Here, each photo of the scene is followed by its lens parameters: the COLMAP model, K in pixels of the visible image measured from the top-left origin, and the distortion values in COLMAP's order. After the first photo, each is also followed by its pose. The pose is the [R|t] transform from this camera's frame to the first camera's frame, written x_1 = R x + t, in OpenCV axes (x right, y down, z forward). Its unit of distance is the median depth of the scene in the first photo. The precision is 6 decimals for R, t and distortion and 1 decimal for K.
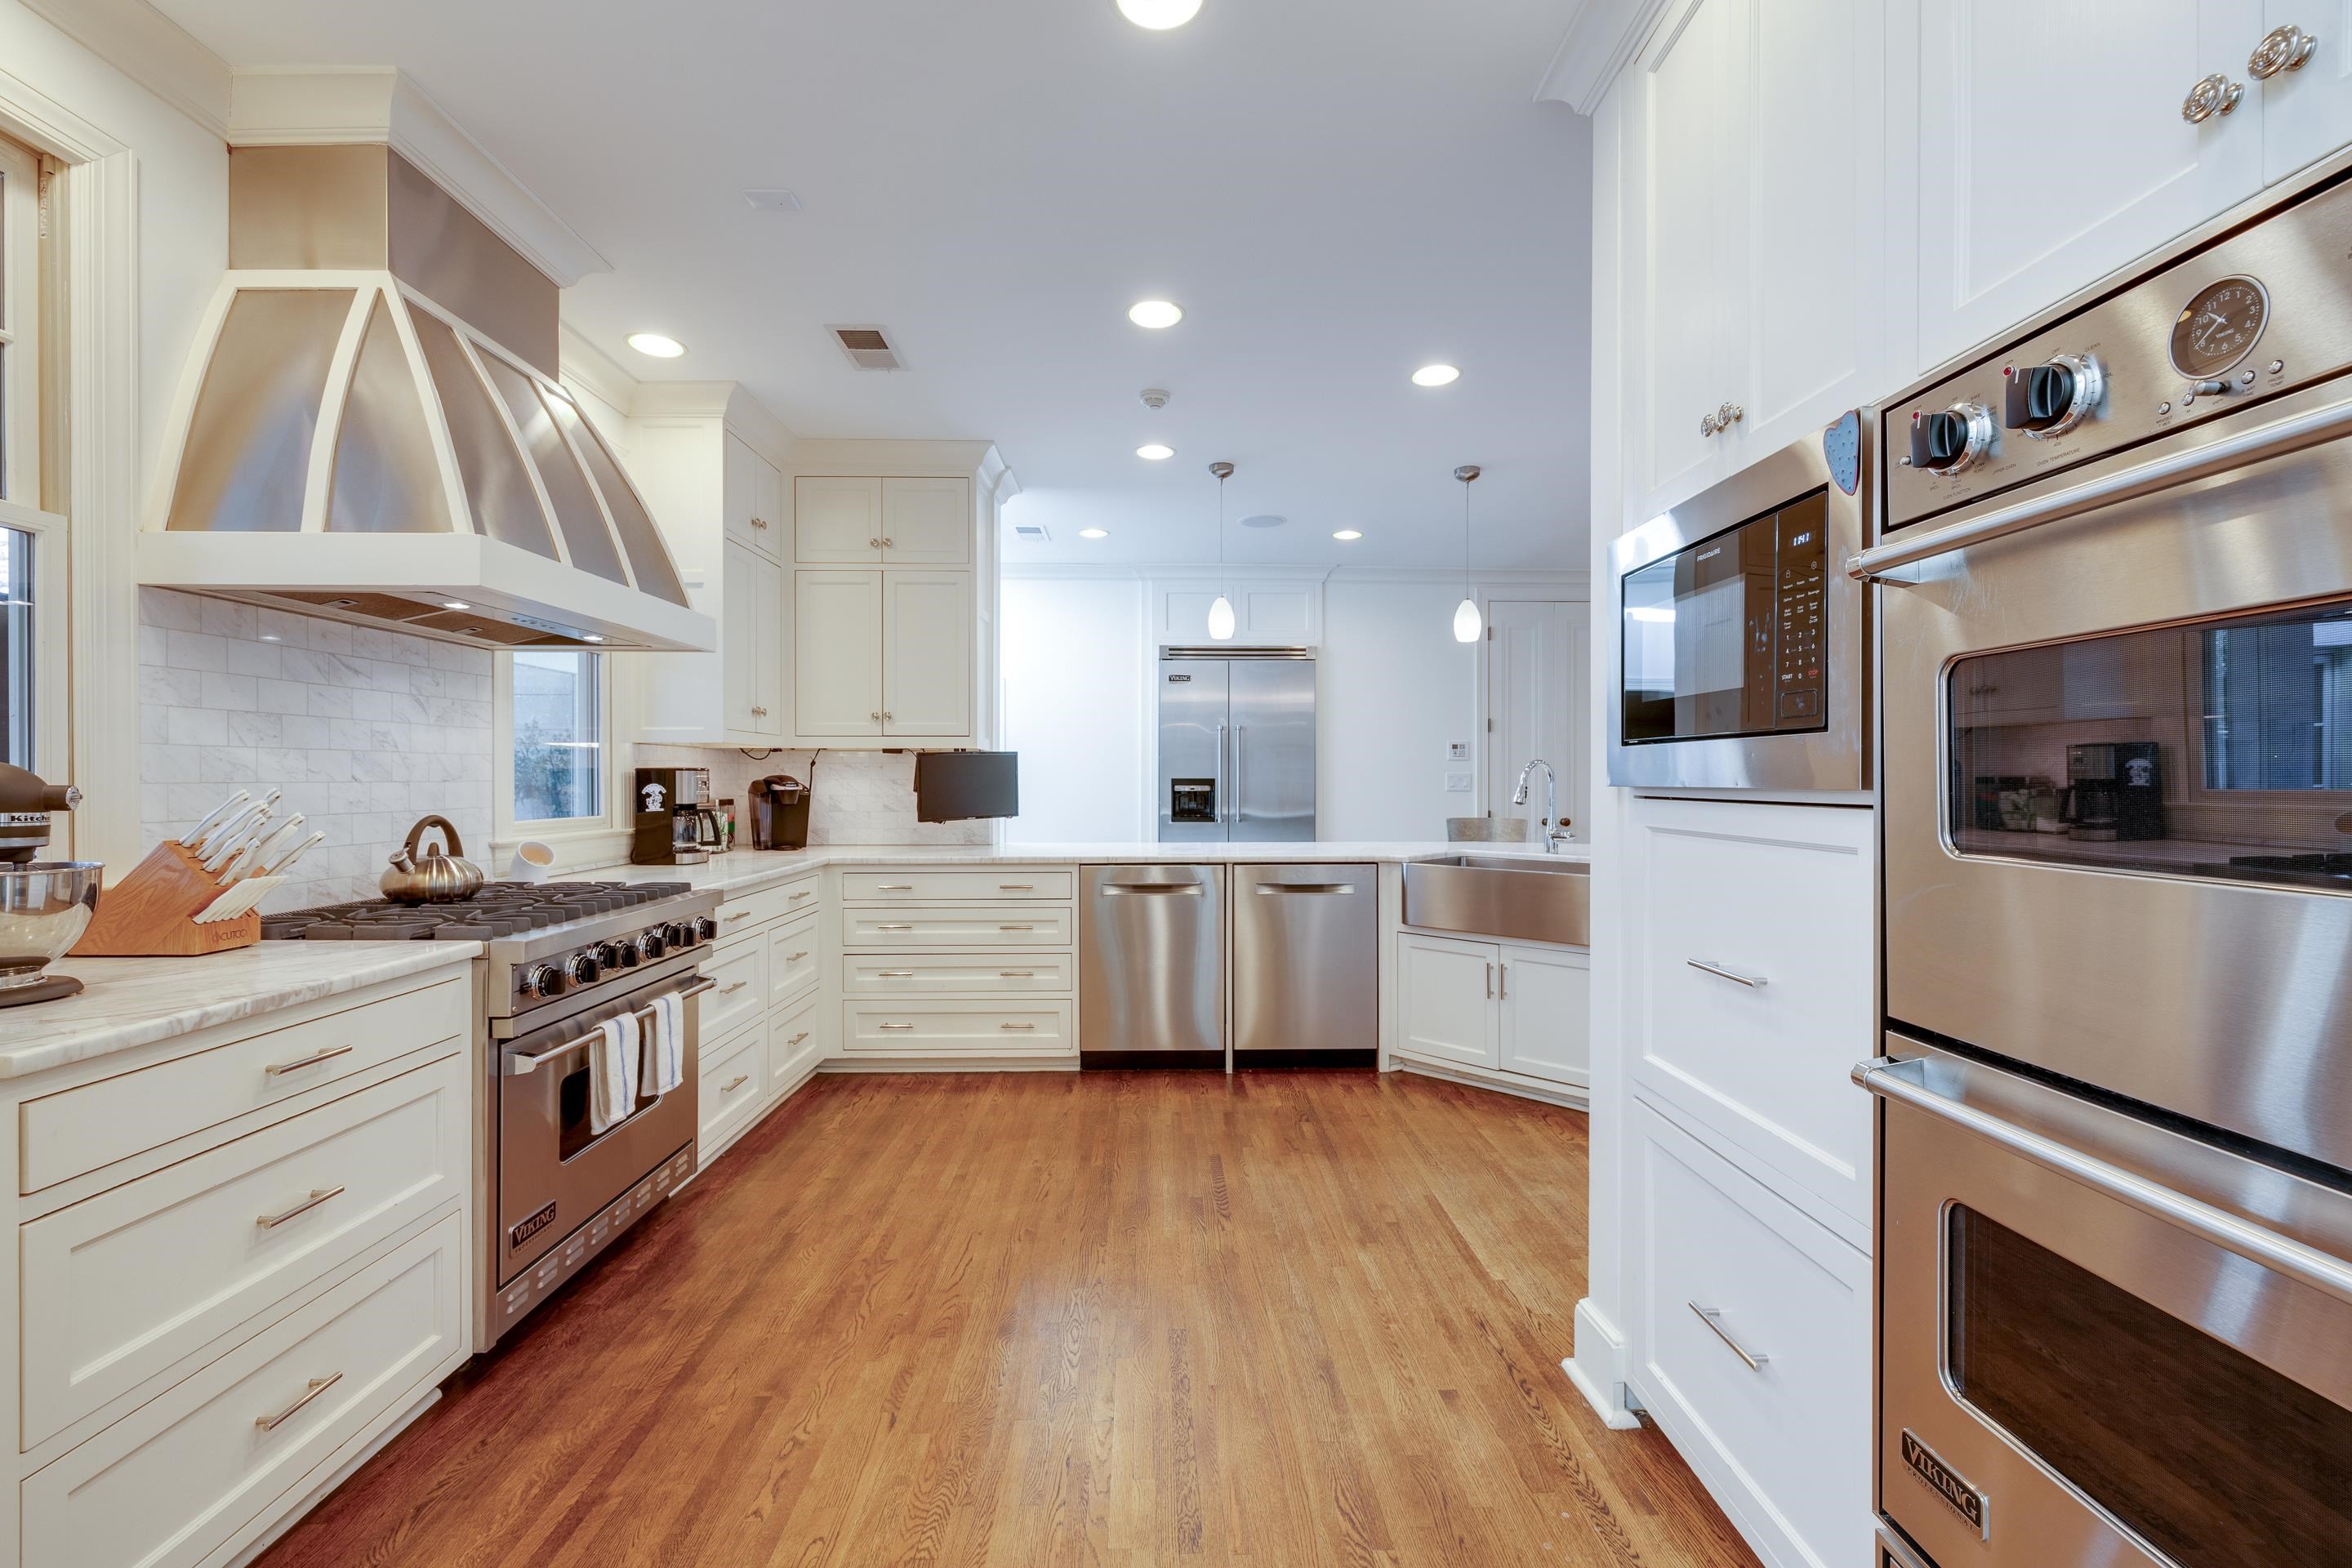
lens RADIAL K [[973.1, 0, 1176.0], [0, 973.1, 784.0], [0, 0, 1]] dist [-0.000011, 0.000003]
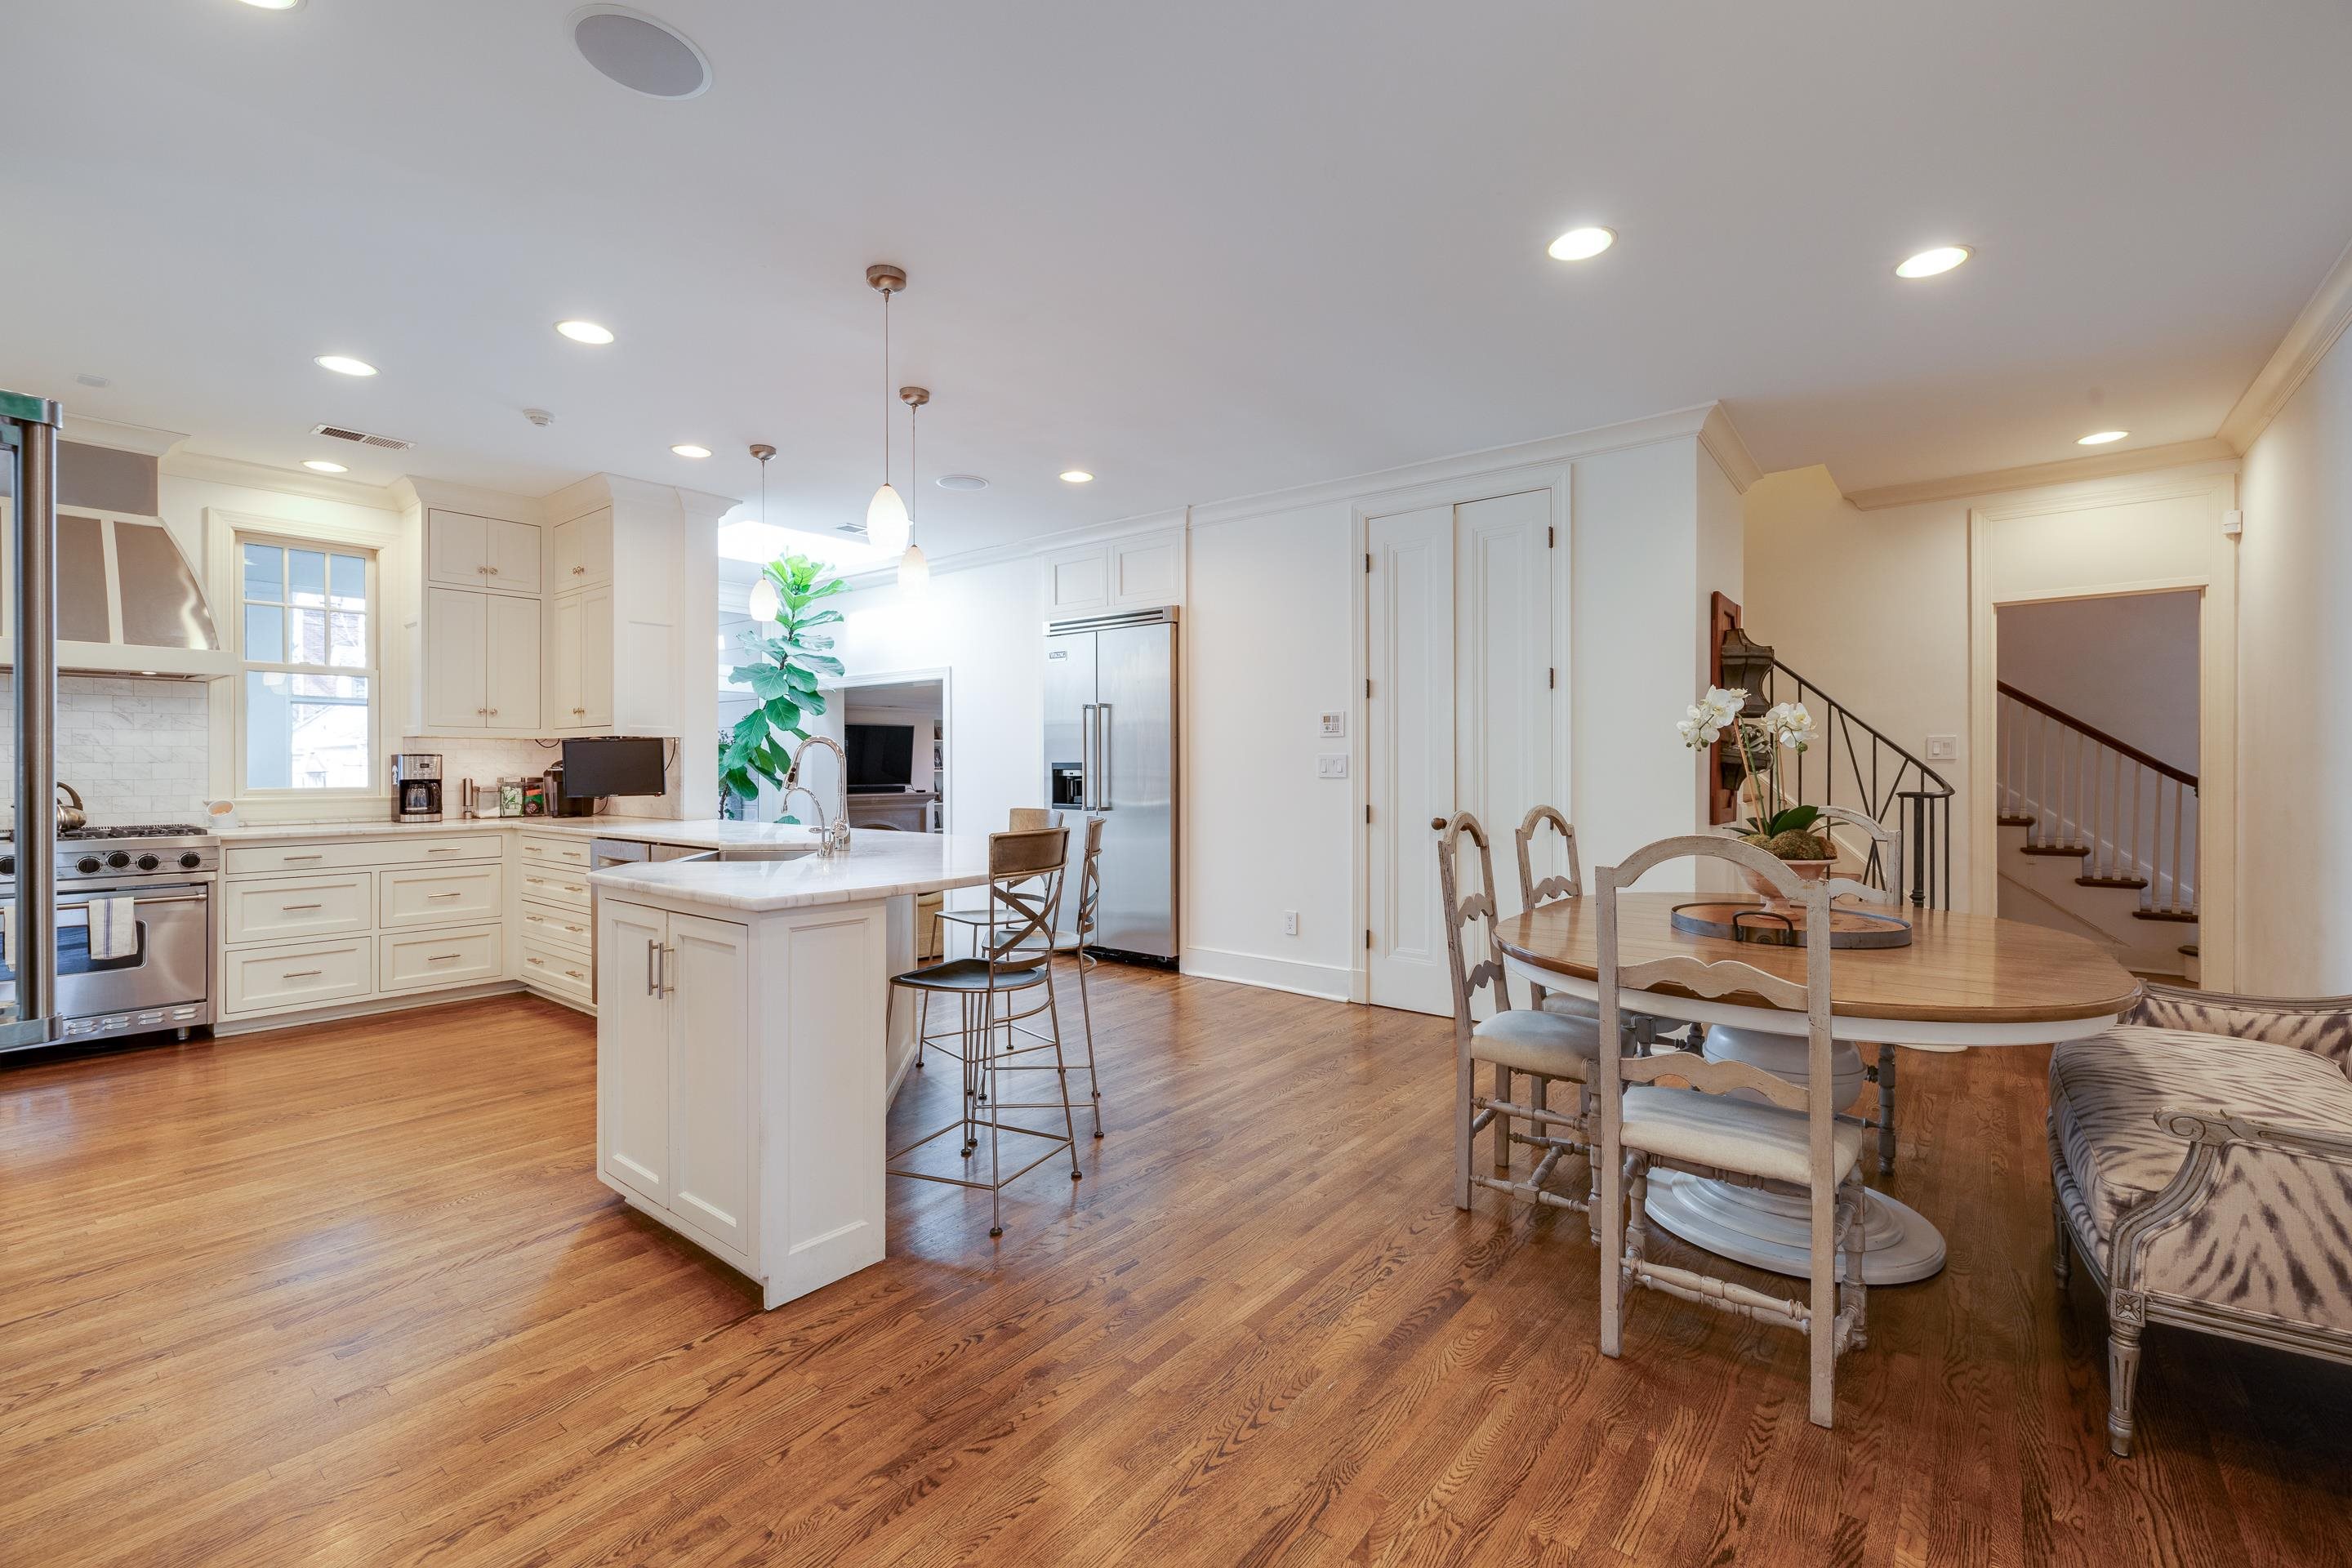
lens RADIAL K [[1007.6, 0, 1176.1], [0, 1007.6, 773.3], [0, 0, 1]] dist [-0.000794, -0.000021]
pose [[0.760085, 0.004185, -0.649810, 1.448414], [-0.004217, 0.999990, 0.001508, 0.005104], [0.649810, 0.001594, 0.760095, 0.686707]]
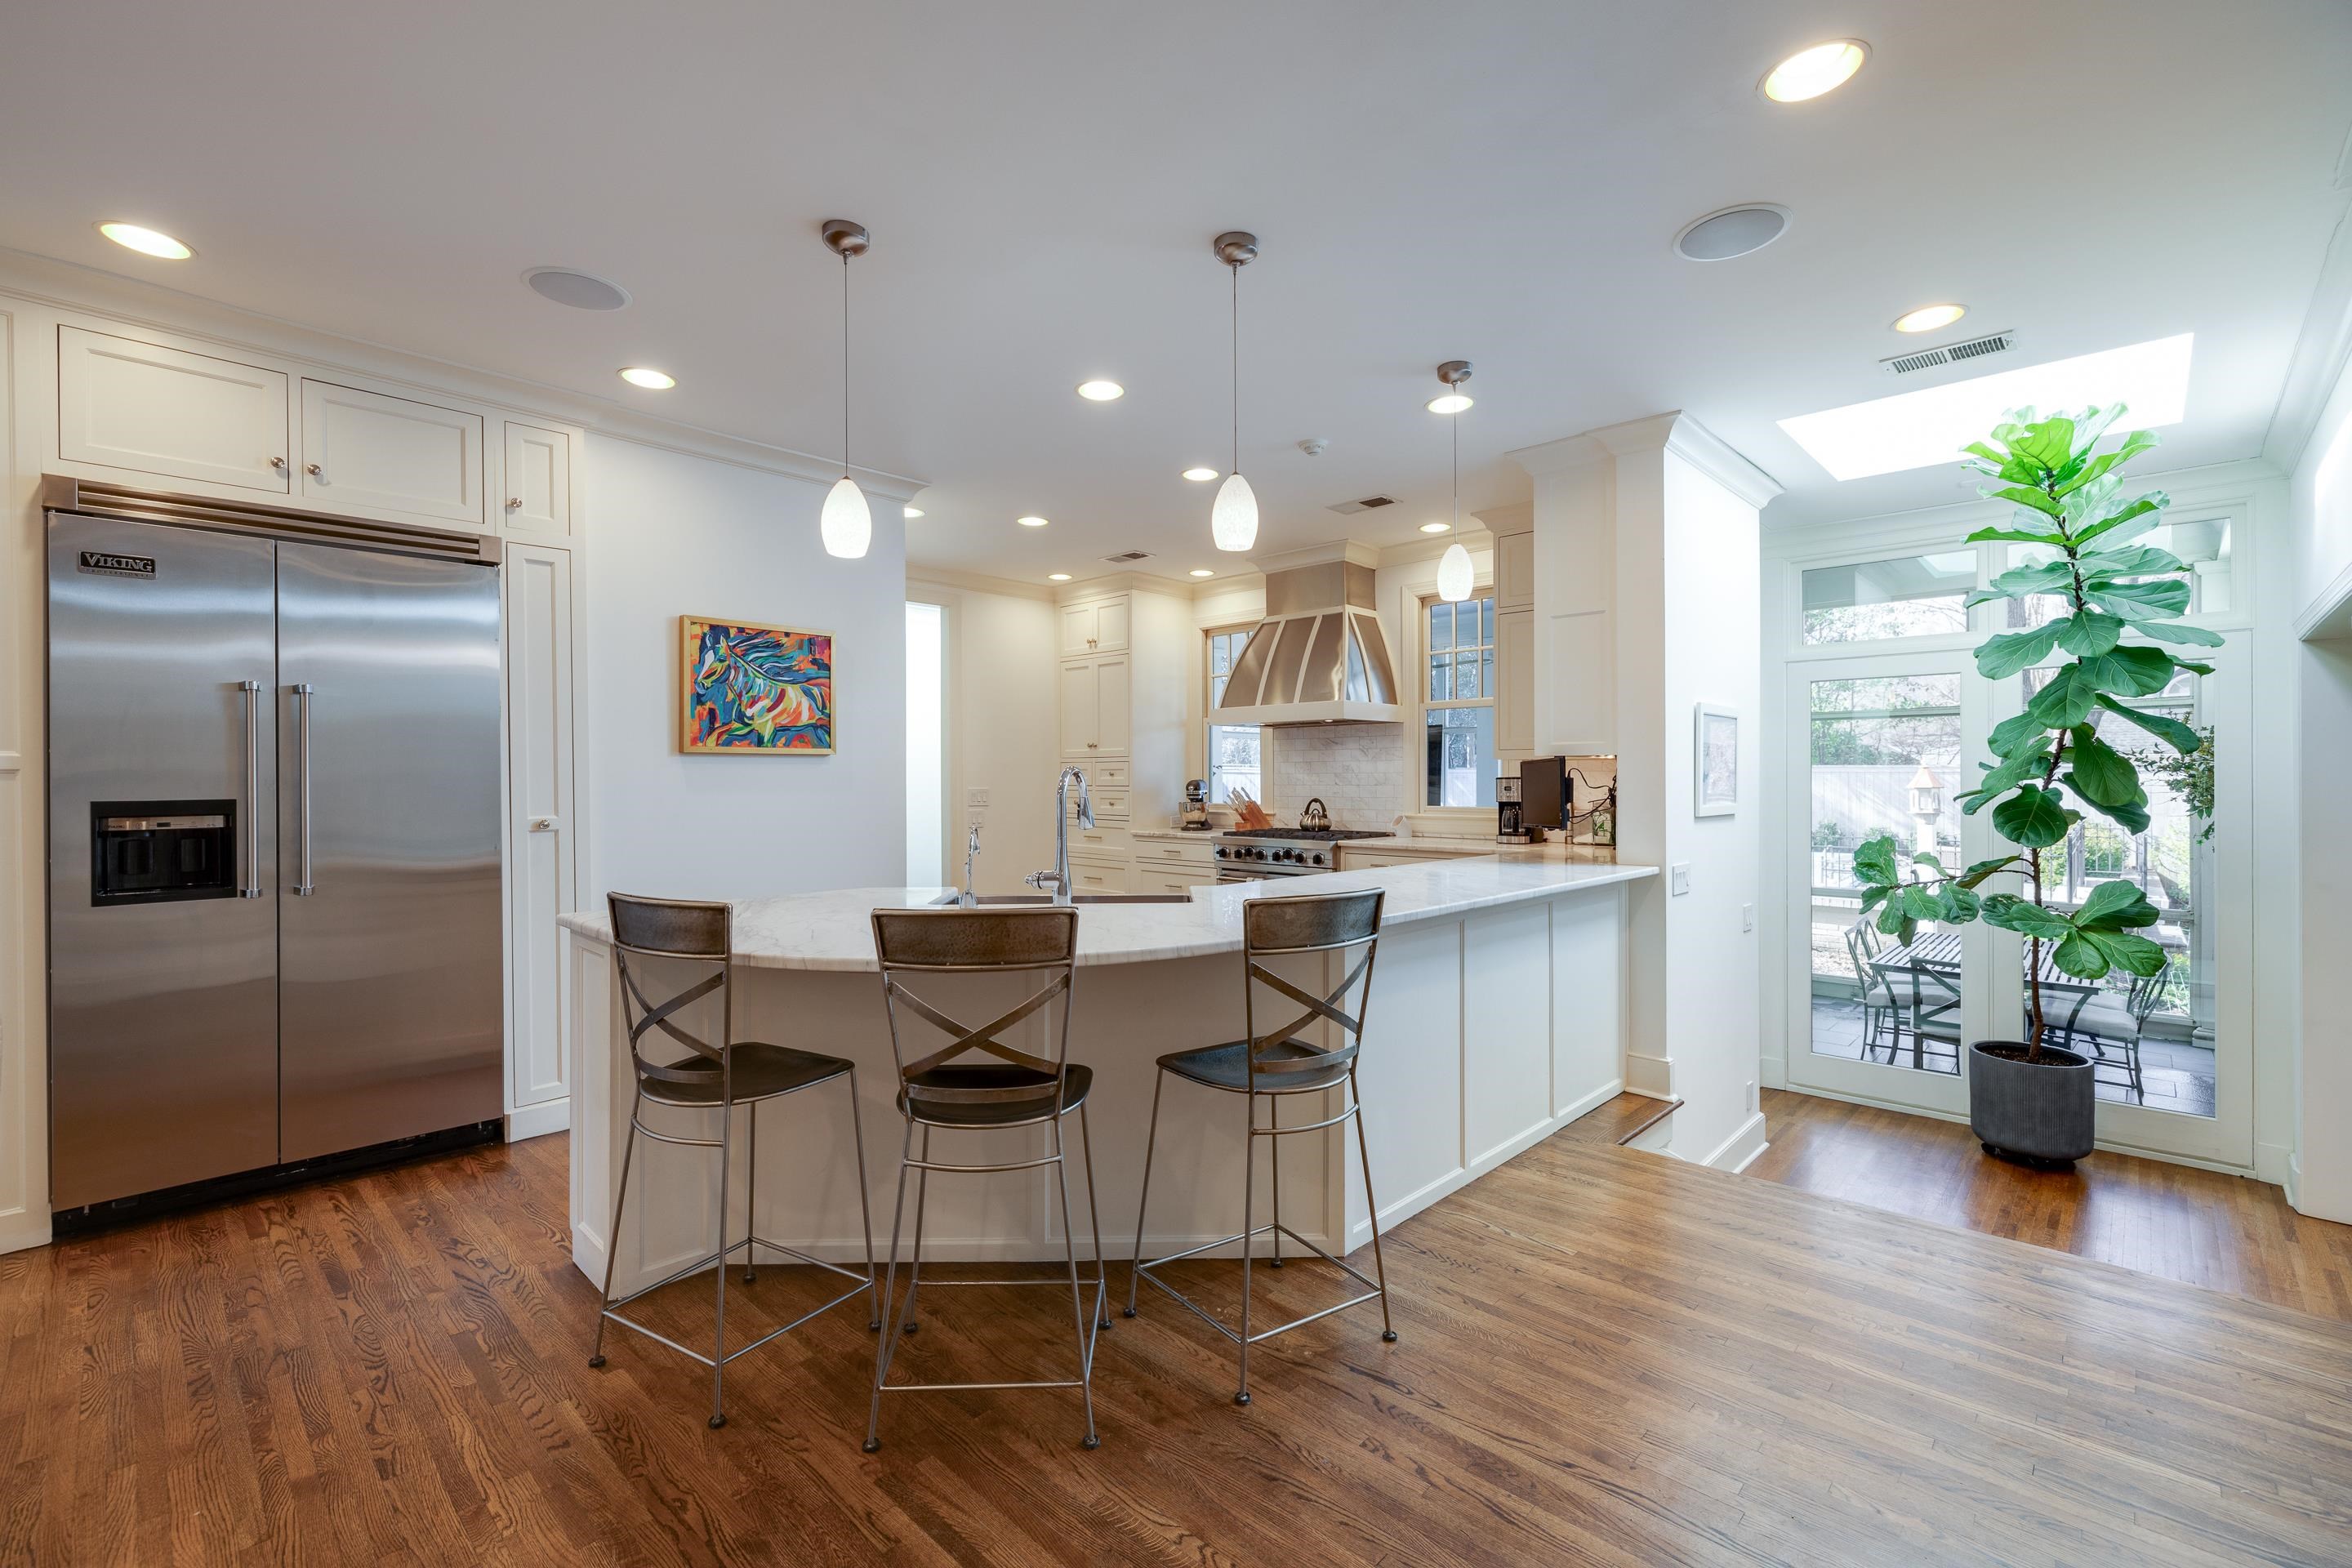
lens RADIAL K [[1007.6, 0, 1176.1], [0, 1007.6, 773.3], [0, 0, 1]] dist [-0.000794, -0.000021]
pose [[-0.709199, -0.001510, -0.705007, 1.025362], [-0.001265, 0.999999, -0.000869, -0.022513], [0.705007, 0.000276, -0.709200, 1.940235]]
